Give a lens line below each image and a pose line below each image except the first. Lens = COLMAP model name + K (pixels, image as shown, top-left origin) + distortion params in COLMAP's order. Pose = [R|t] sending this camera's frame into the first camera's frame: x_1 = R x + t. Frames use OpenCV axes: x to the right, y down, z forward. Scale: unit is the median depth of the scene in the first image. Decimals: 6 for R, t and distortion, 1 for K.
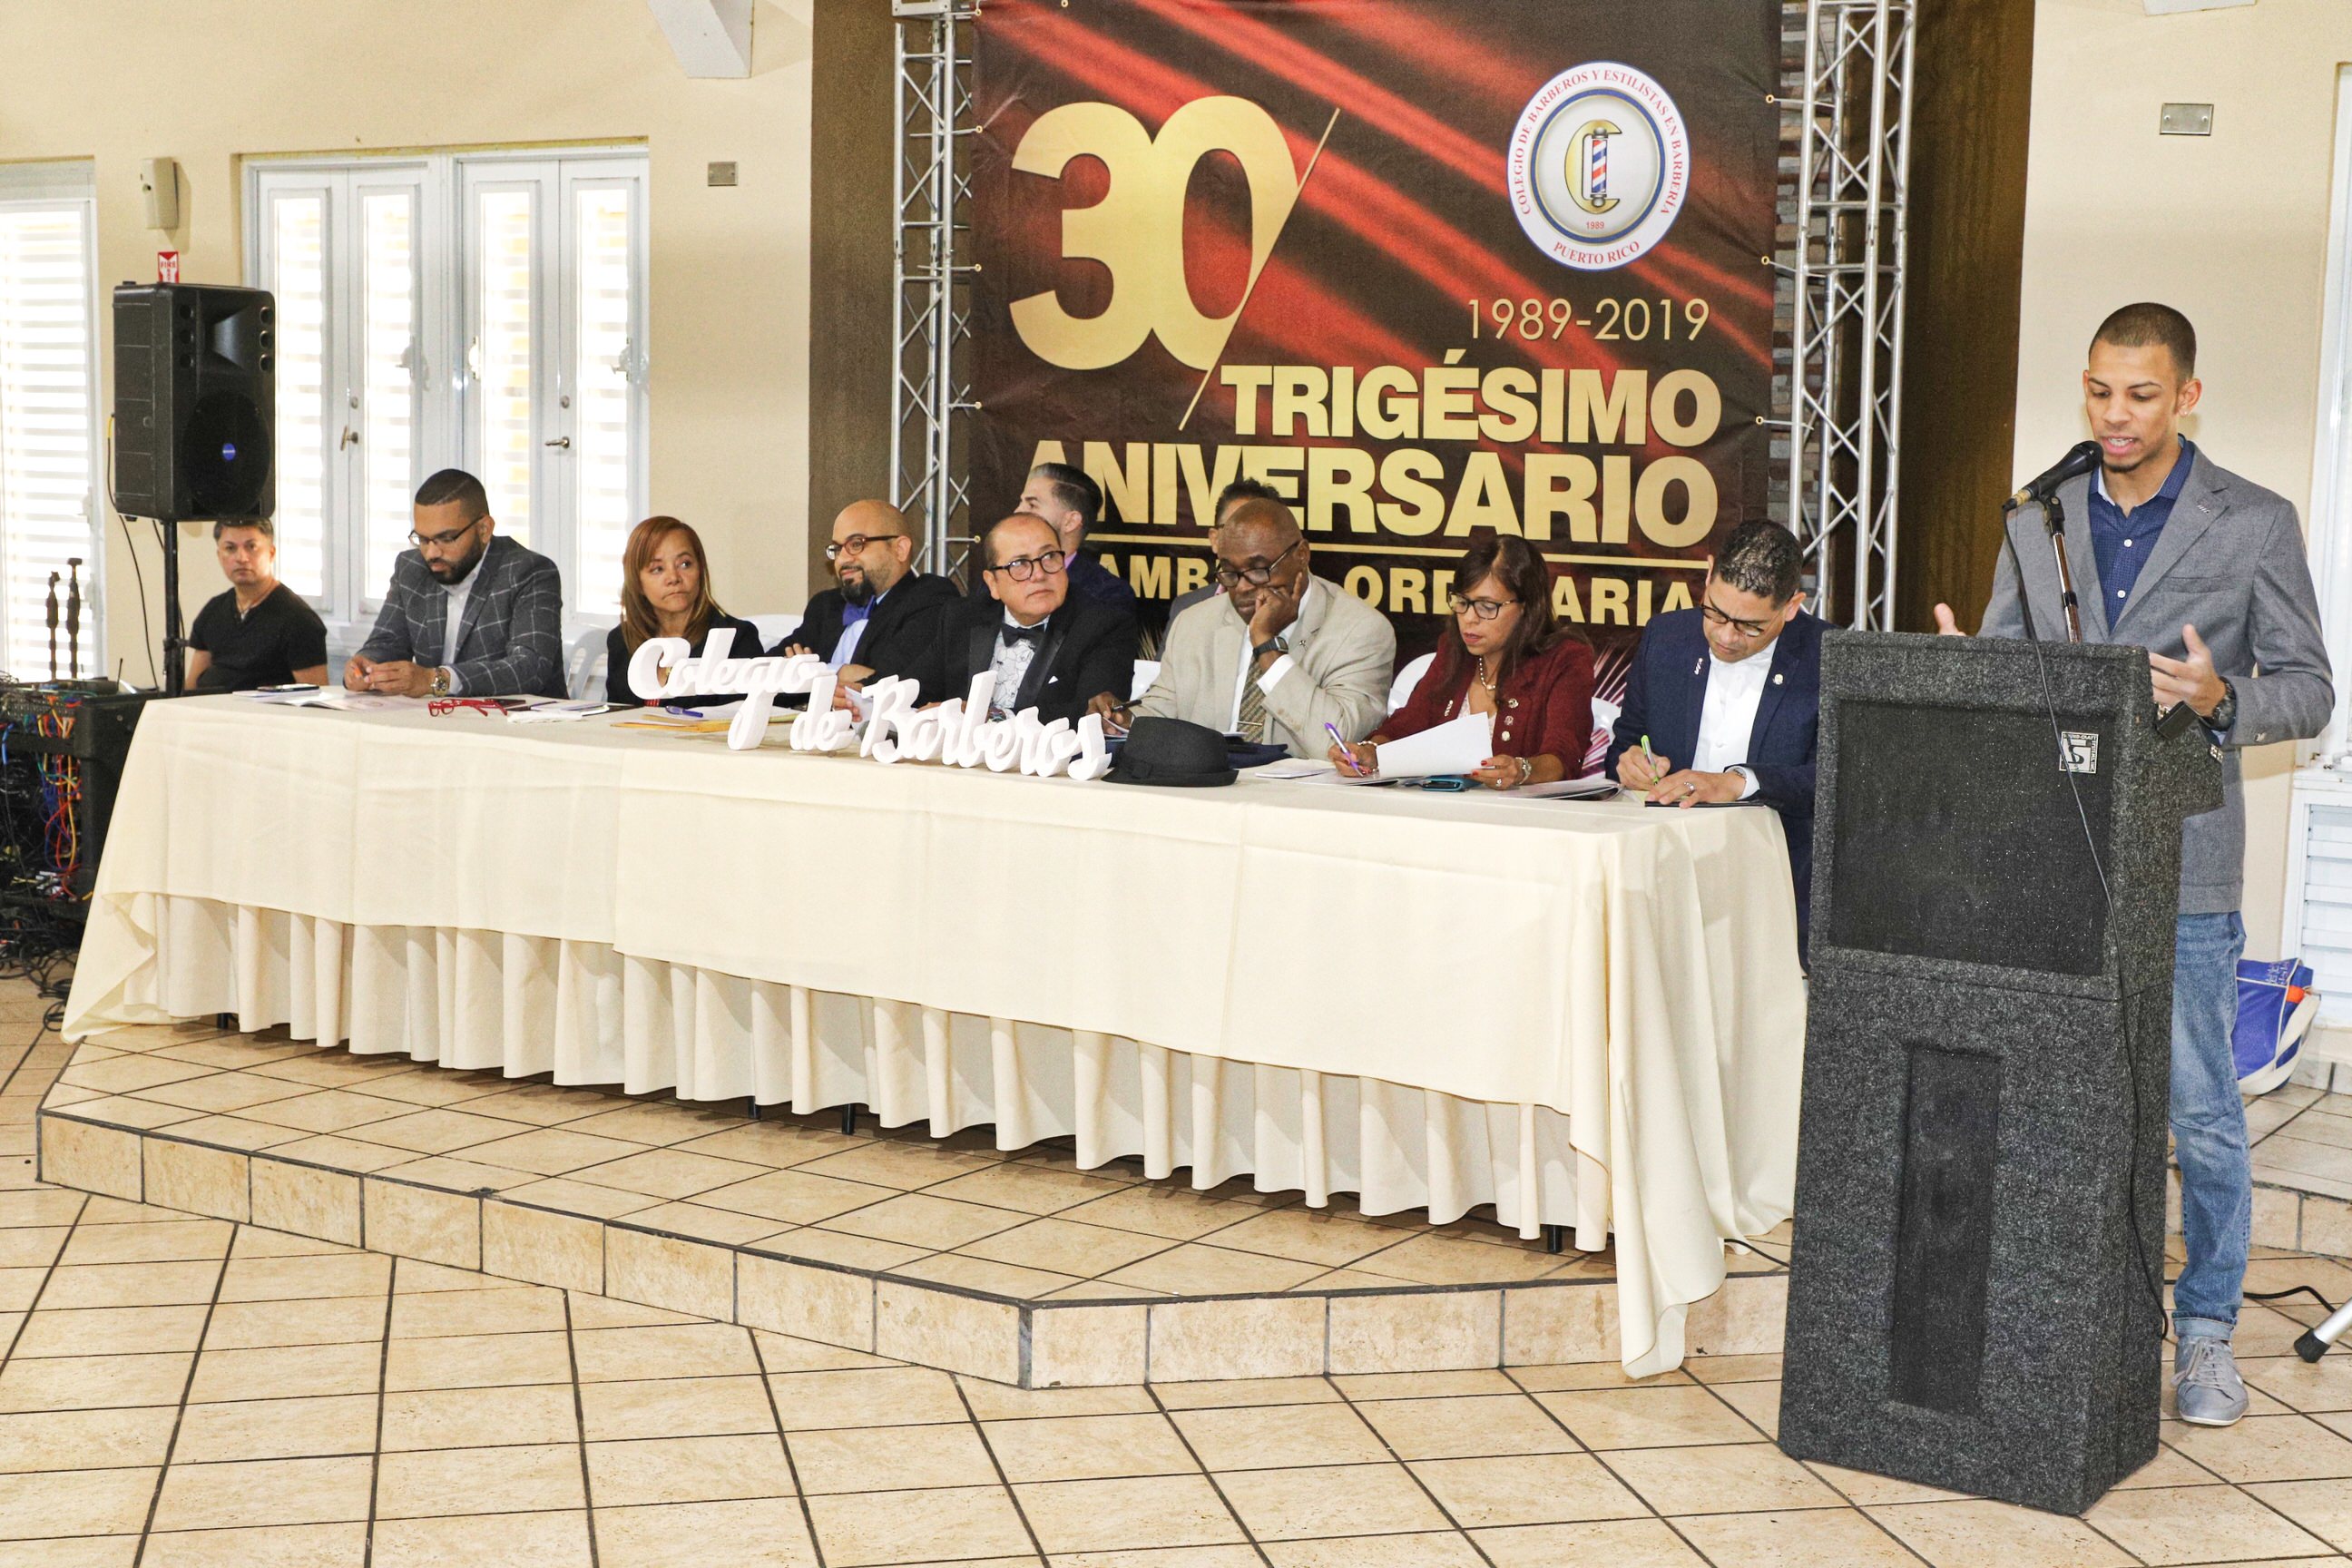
lens RADIAL K [[3288.2, 0, 1090.4], [0, 3288.2, 781.3], [0, 0, 1]] dist [0.033370, -0.055181]
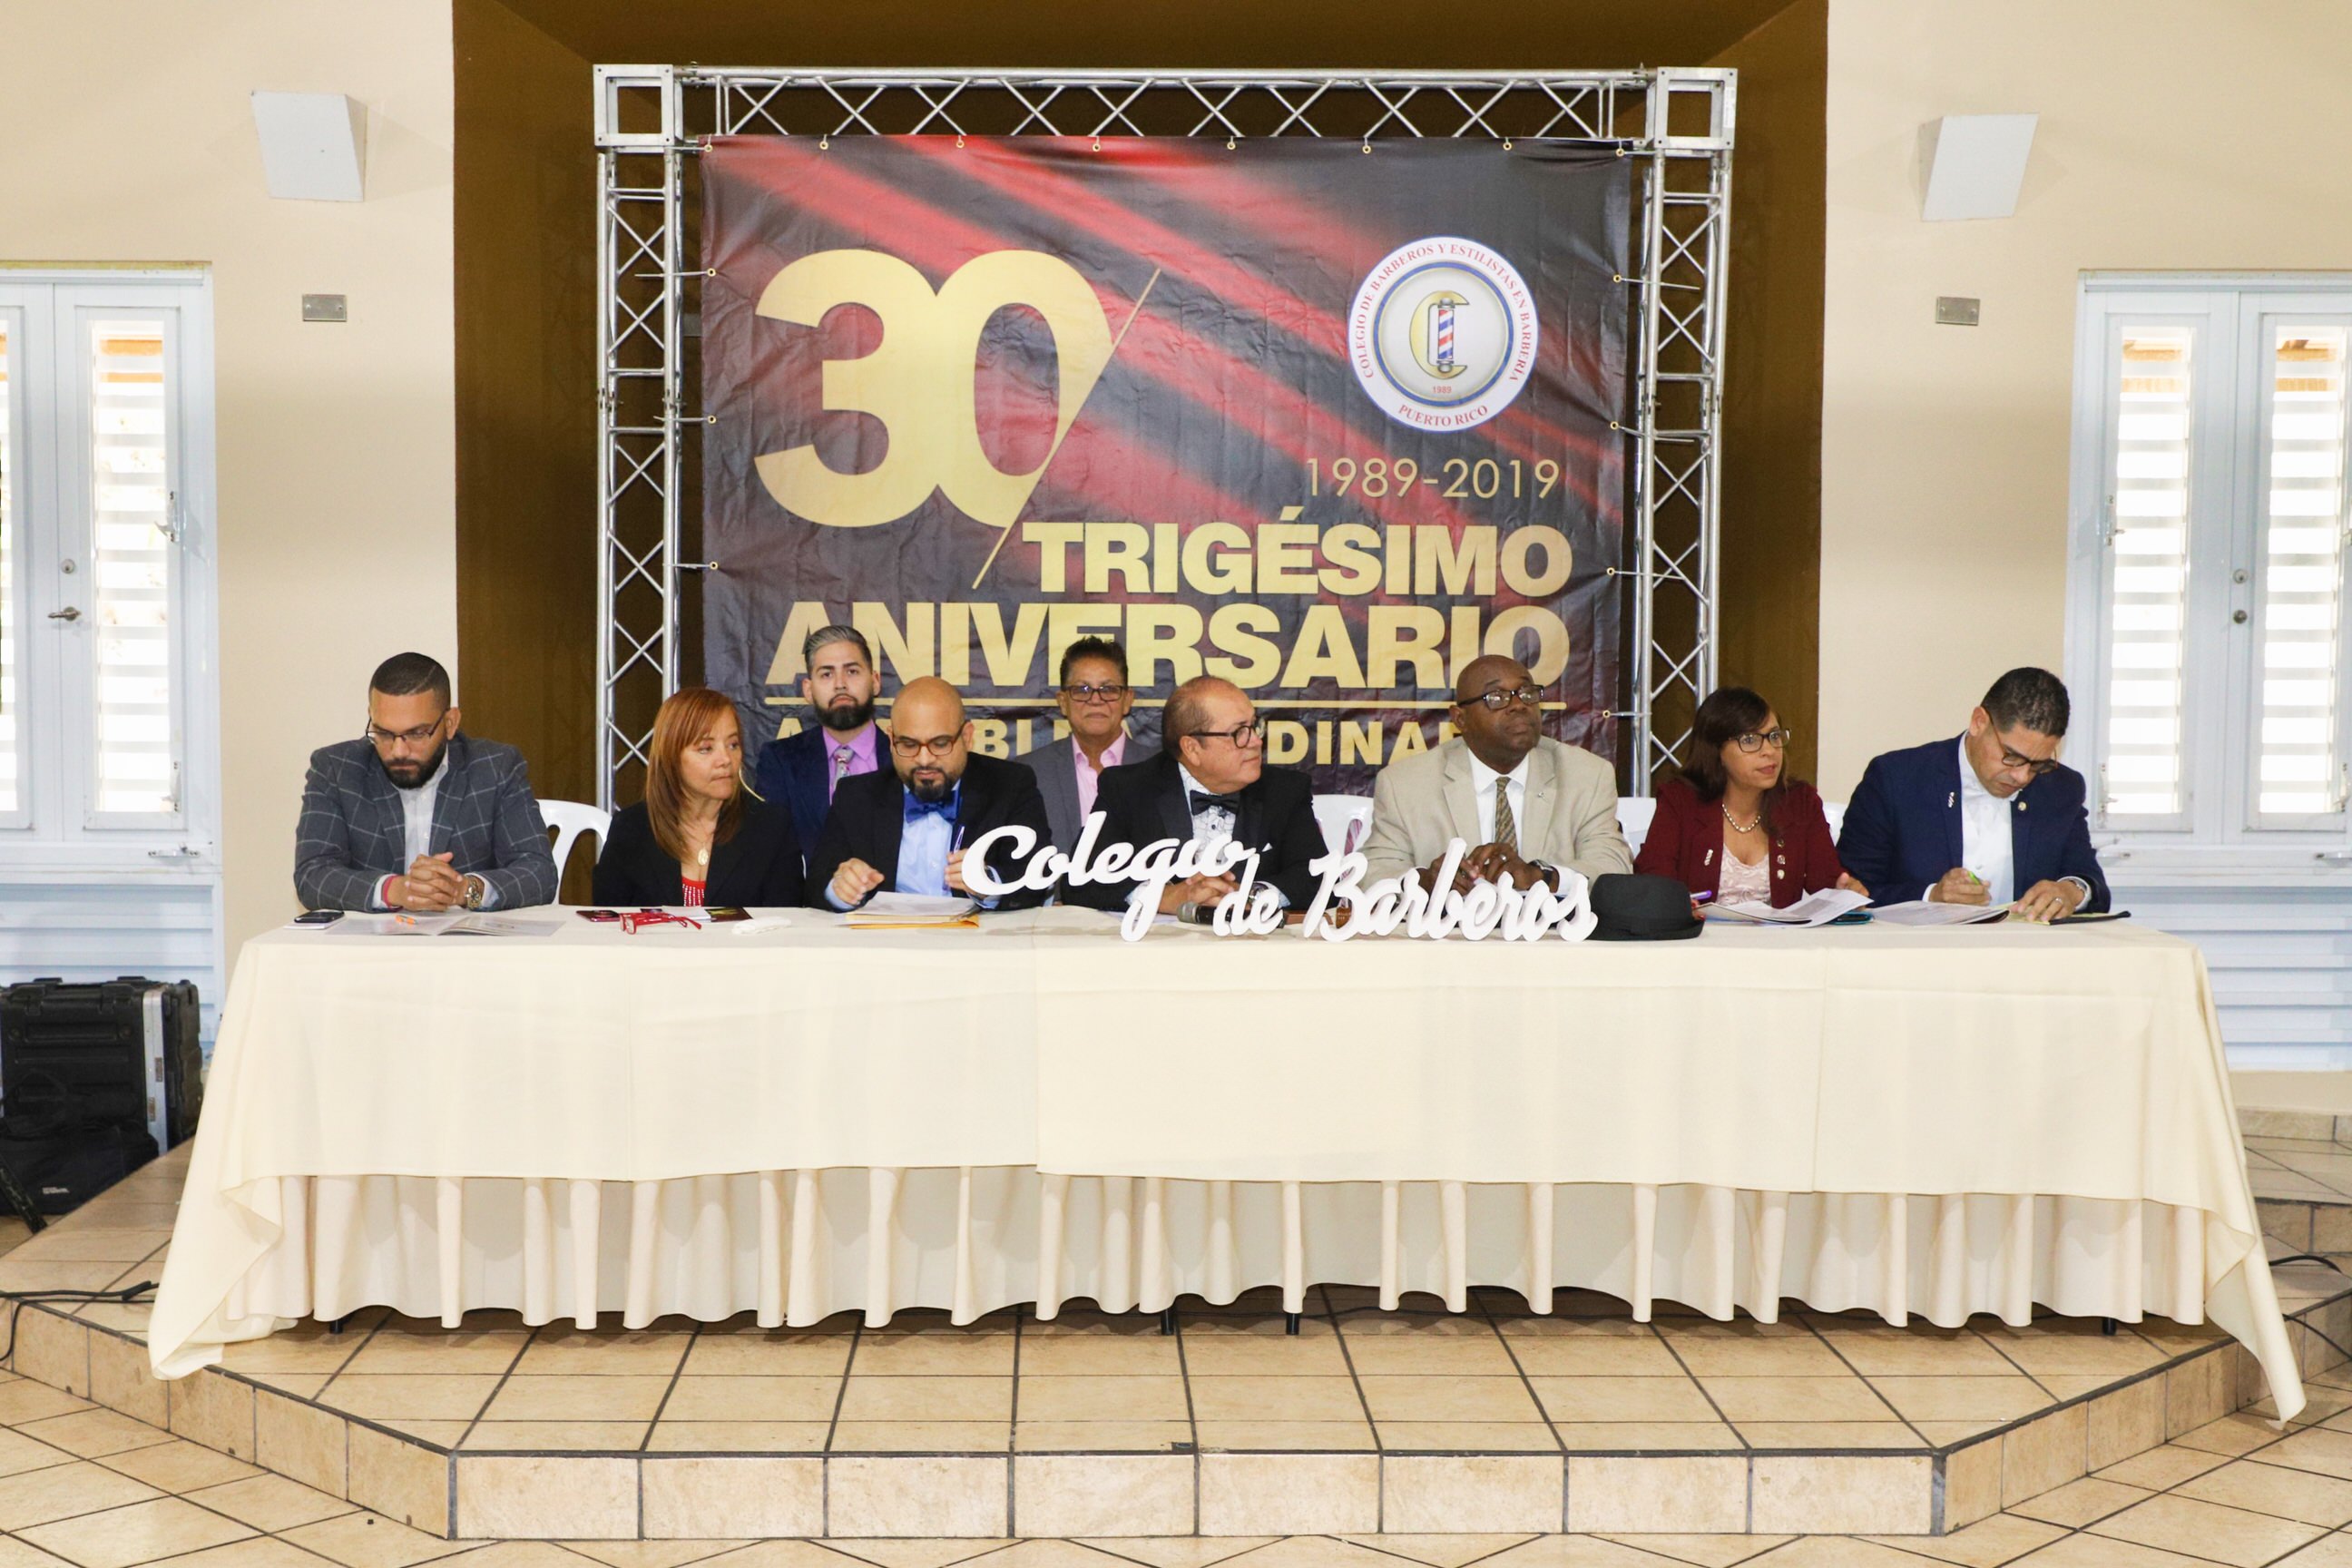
lens RADIAL K [[3229.1, 0, 1095.9], [0, 3229.1, 812.0], [0, 0, 1]] dist [0.014640, 0.040351]
pose [[0.825949, -0.055768, 0.560980, -0.517834], [0.073229, 0.997277, -0.008676, -0.031953], [-0.558969, 0.048246, 0.827784, 0.204953]]
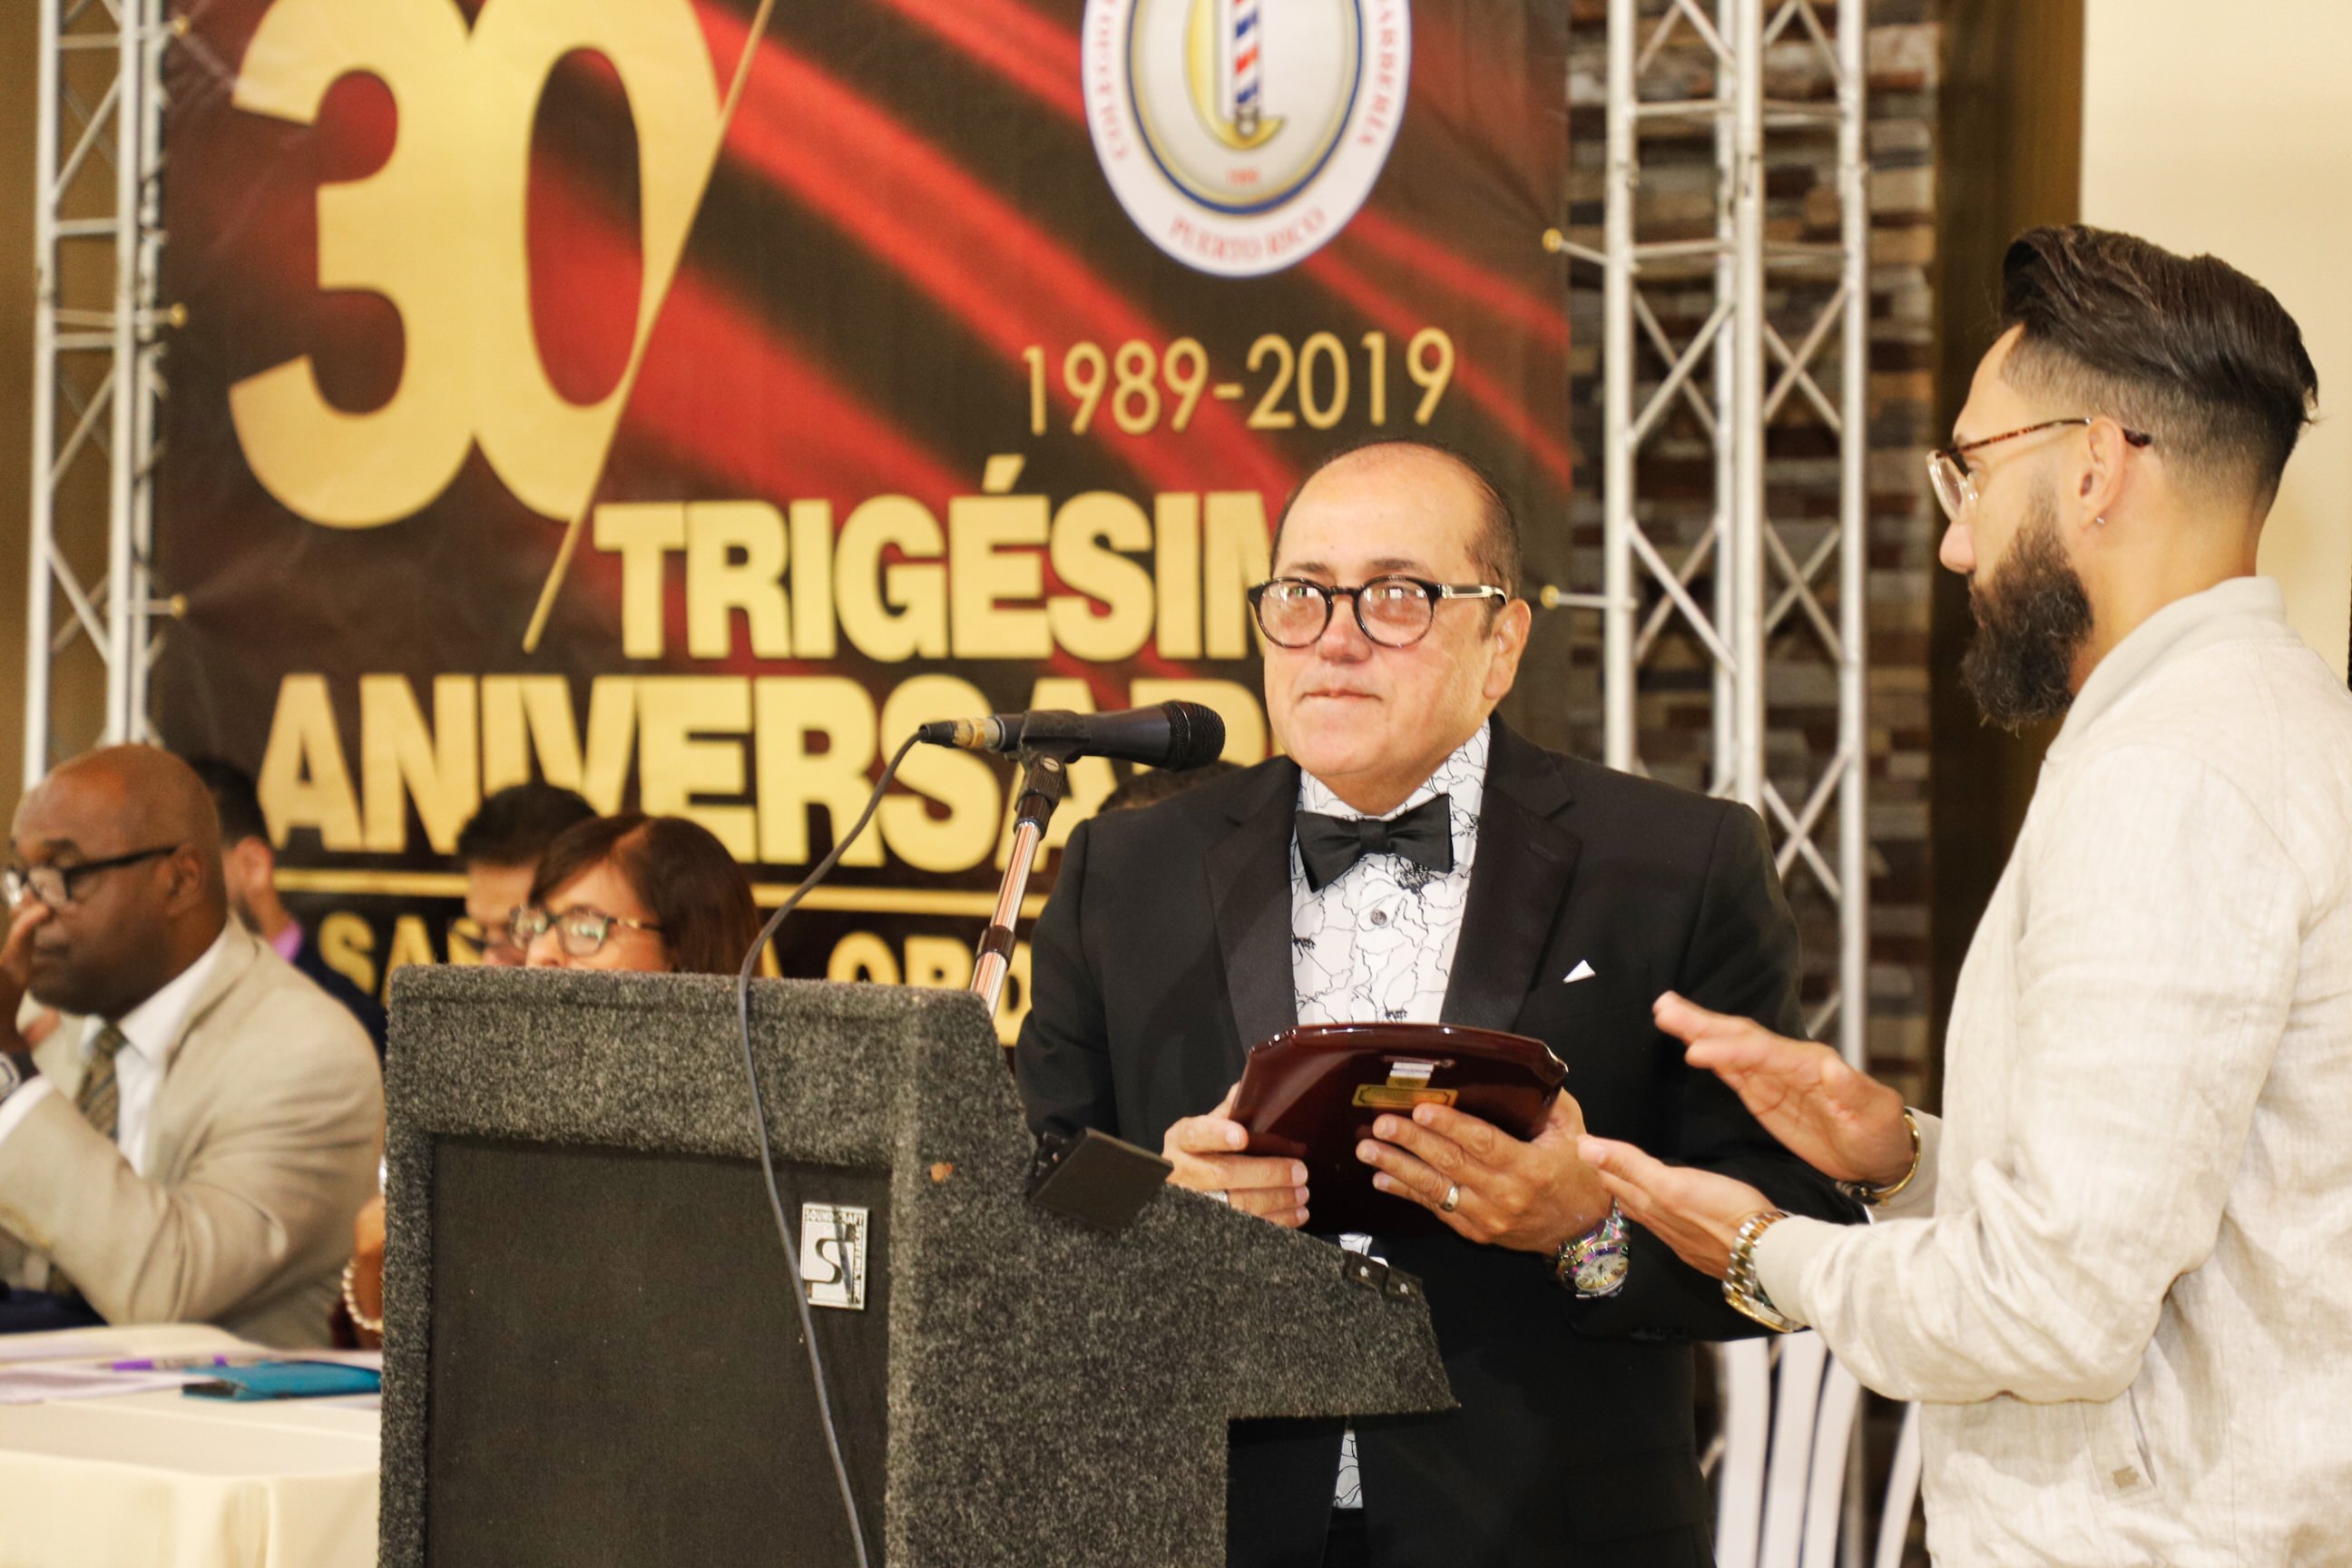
lens RADIAL K [[6421.5, 0, 1337.5], [0, 6421.5, 786.7], [0, 0, 1]] dist [0.094060, -1.124734]
pose [[0.991531, -0.003281, -0.129832, 0.274628], [-0.011332, 0.993682, -0.111654, 0.012530], [0.129378, 0.112180, 0.985229, 0.138656]]
